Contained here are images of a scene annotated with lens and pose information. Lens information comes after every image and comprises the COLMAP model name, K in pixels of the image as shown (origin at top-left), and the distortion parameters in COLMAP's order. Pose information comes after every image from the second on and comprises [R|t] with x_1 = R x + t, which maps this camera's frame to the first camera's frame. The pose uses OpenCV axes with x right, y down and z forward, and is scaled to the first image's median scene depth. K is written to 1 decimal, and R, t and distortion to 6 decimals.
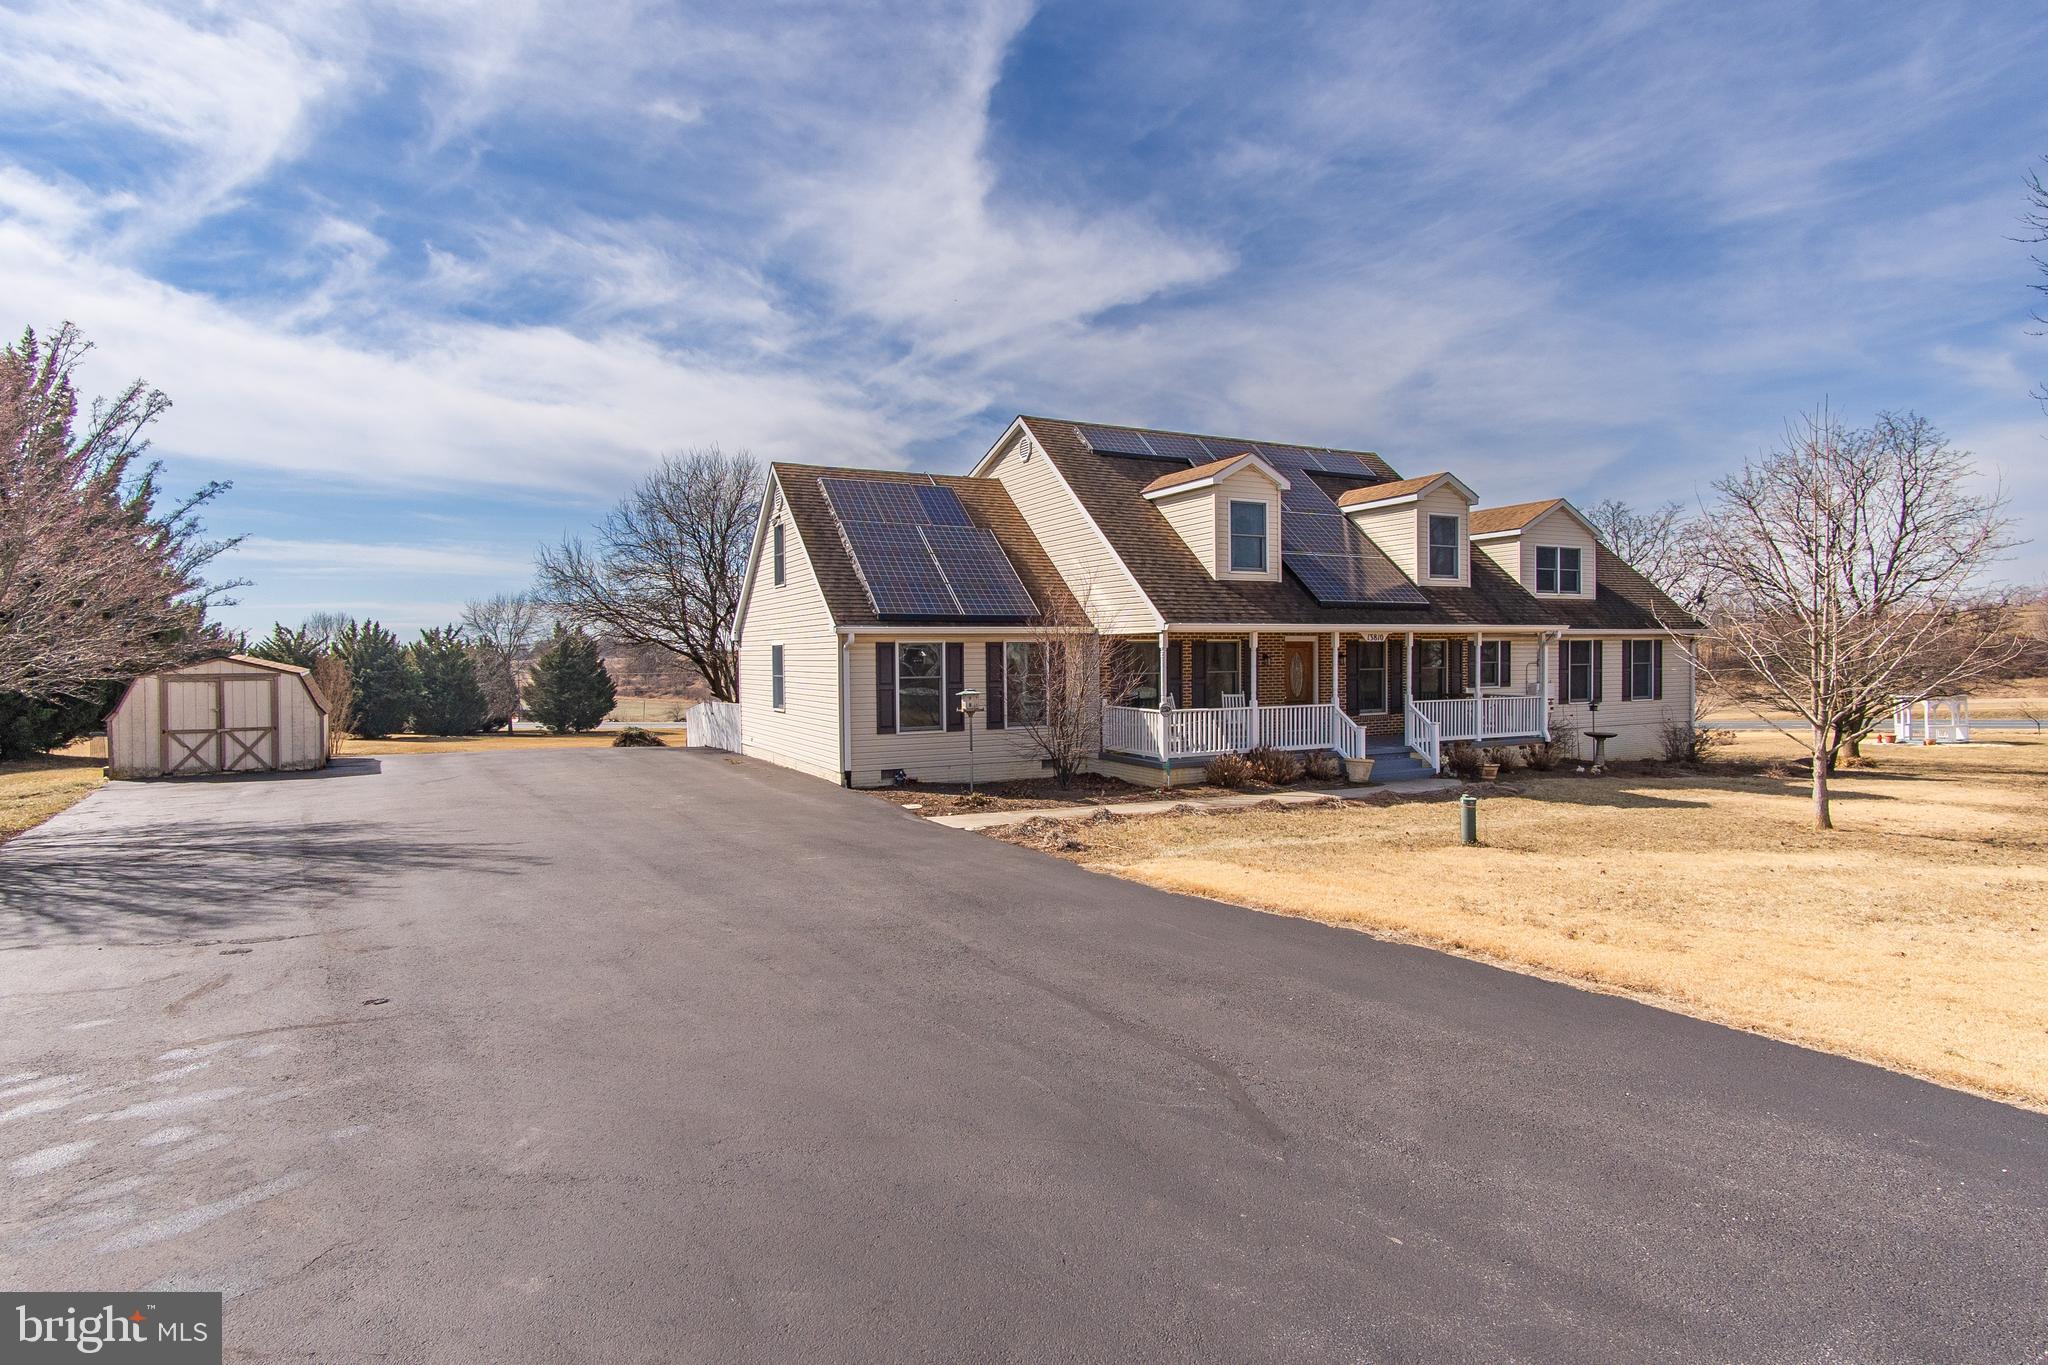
lens RADIAL K [[1087.0, 0, 1046.2], [0, 1087.0, 793.6], [0, 0, 1]] dist [0.003597, 0.001024]
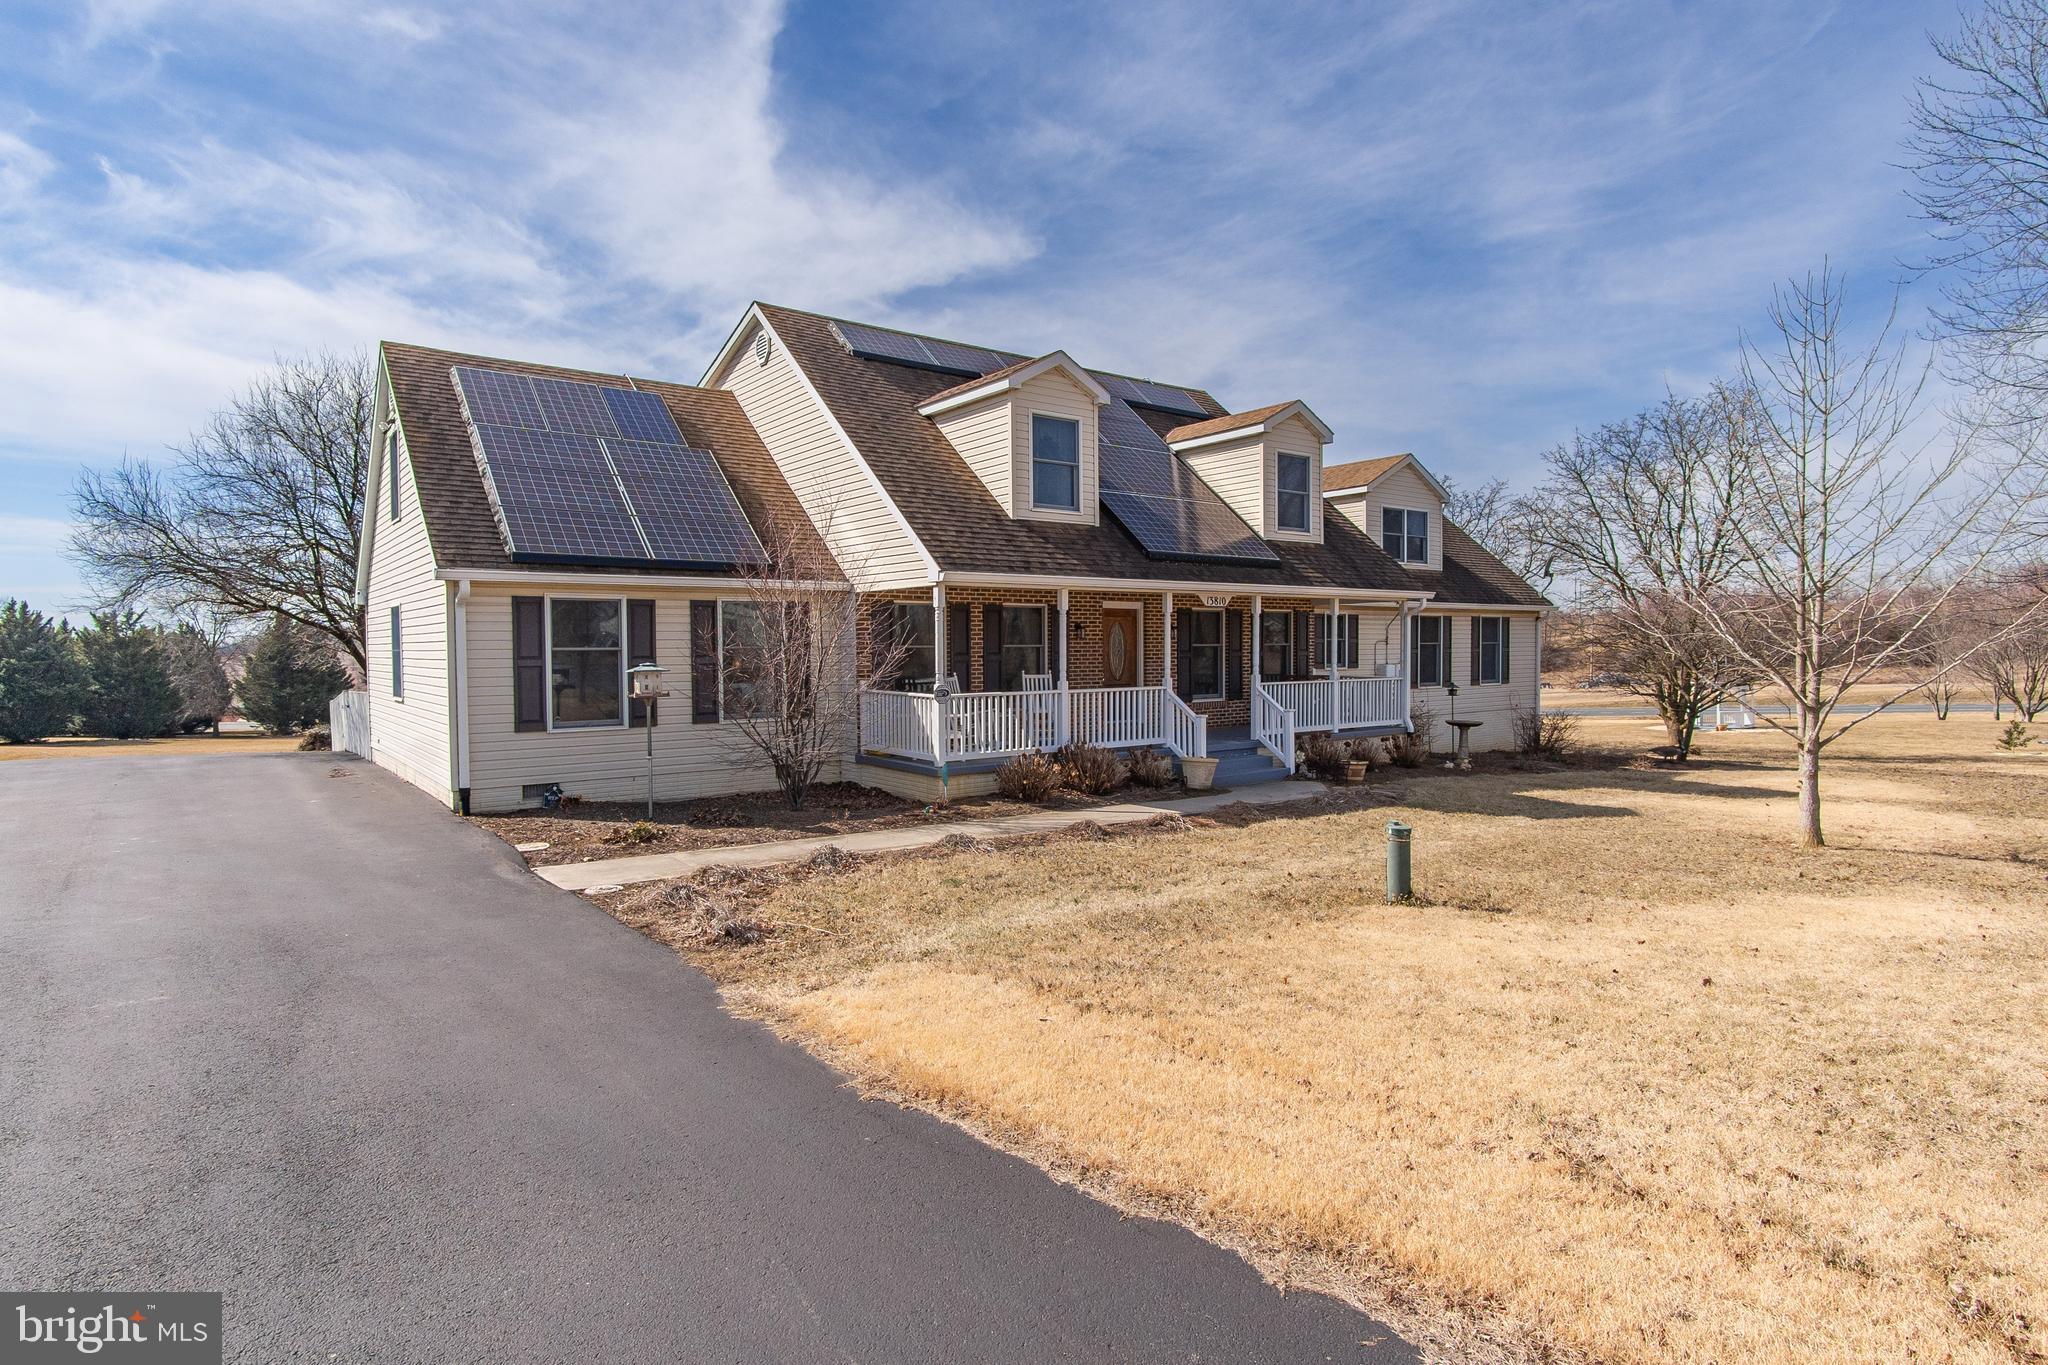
lens RADIAL K [[1087.0, 0, 1046.2], [0, 1087.0, 793.6], [0, 0, 1]] dist [0.003597, 0.001024]
pose [[0.985524, -0.019776, 0.168380, 0.029201], [0.018915, 0.999799, 0.006718, -0.008076], [-0.168479, -0.003436, 0.985699, 0.152058]]
